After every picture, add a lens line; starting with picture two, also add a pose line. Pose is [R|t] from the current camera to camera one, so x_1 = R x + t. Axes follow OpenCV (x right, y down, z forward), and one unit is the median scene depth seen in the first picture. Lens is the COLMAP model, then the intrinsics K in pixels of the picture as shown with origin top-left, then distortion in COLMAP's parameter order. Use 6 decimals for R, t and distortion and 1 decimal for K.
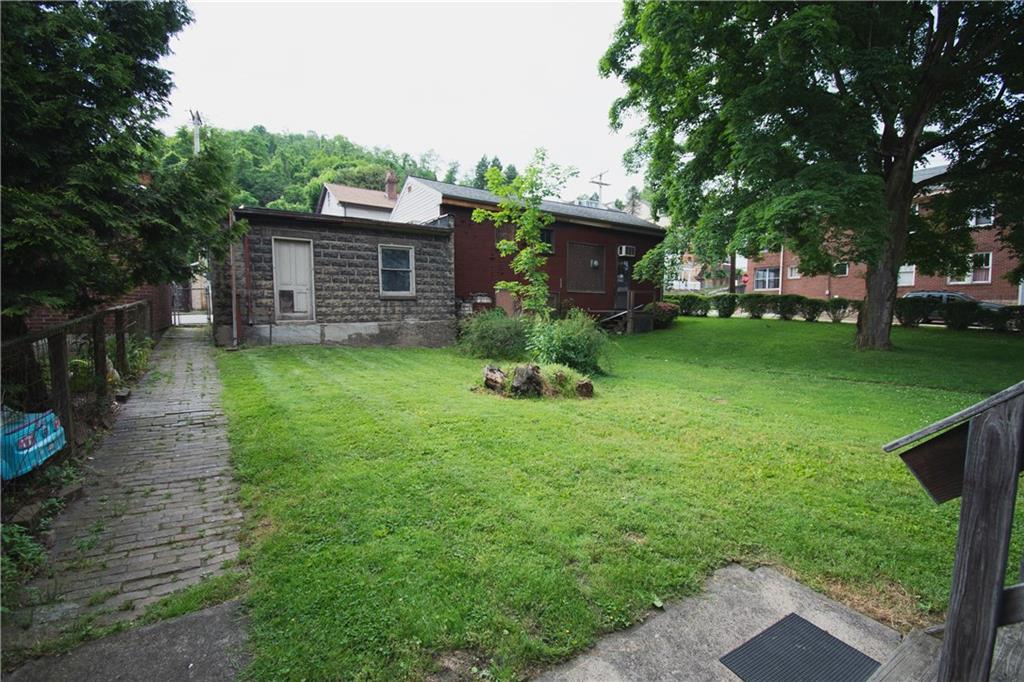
lens RADIAL K [[454.1, 0, 522.3], [0, 454.1, 339.0], [0, 0, 1]] dist [0.019505, -0.026161]
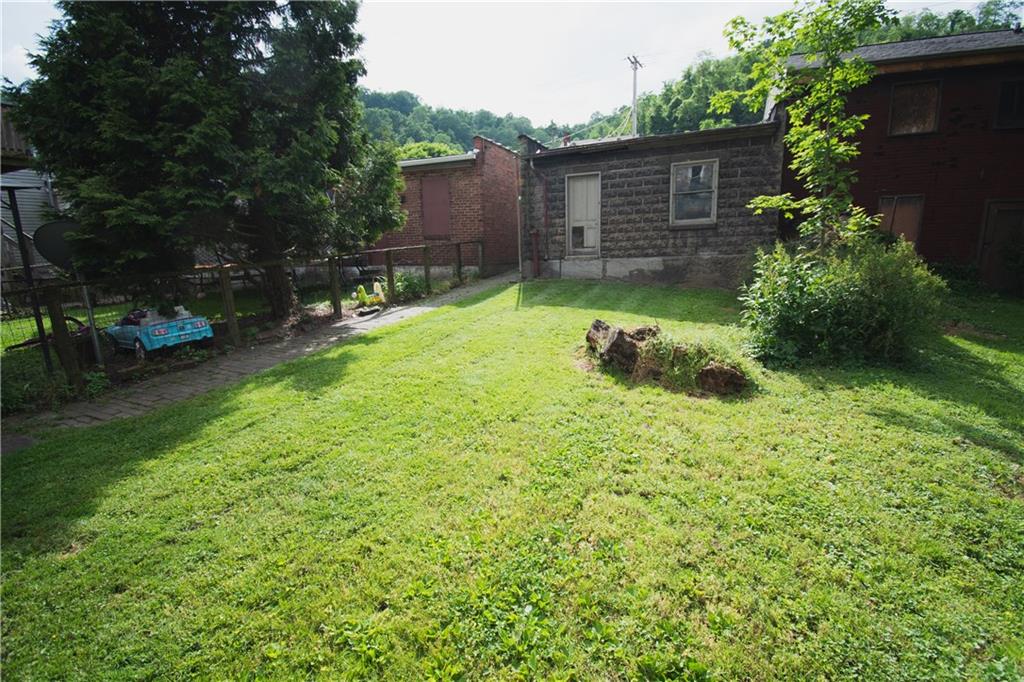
lens RADIAL K [[454.1, 0, 522.3], [0, 454.1, 339.0], [0, 0, 1]] dist [0.019505, -0.026161]
pose [[0.540098, 0.152529, -0.827665, 0.300583], [-0.021486, 0.985618, 0.167617, -0.023165], [0.841328, -0.072746, 0.535608, 0.298337]]
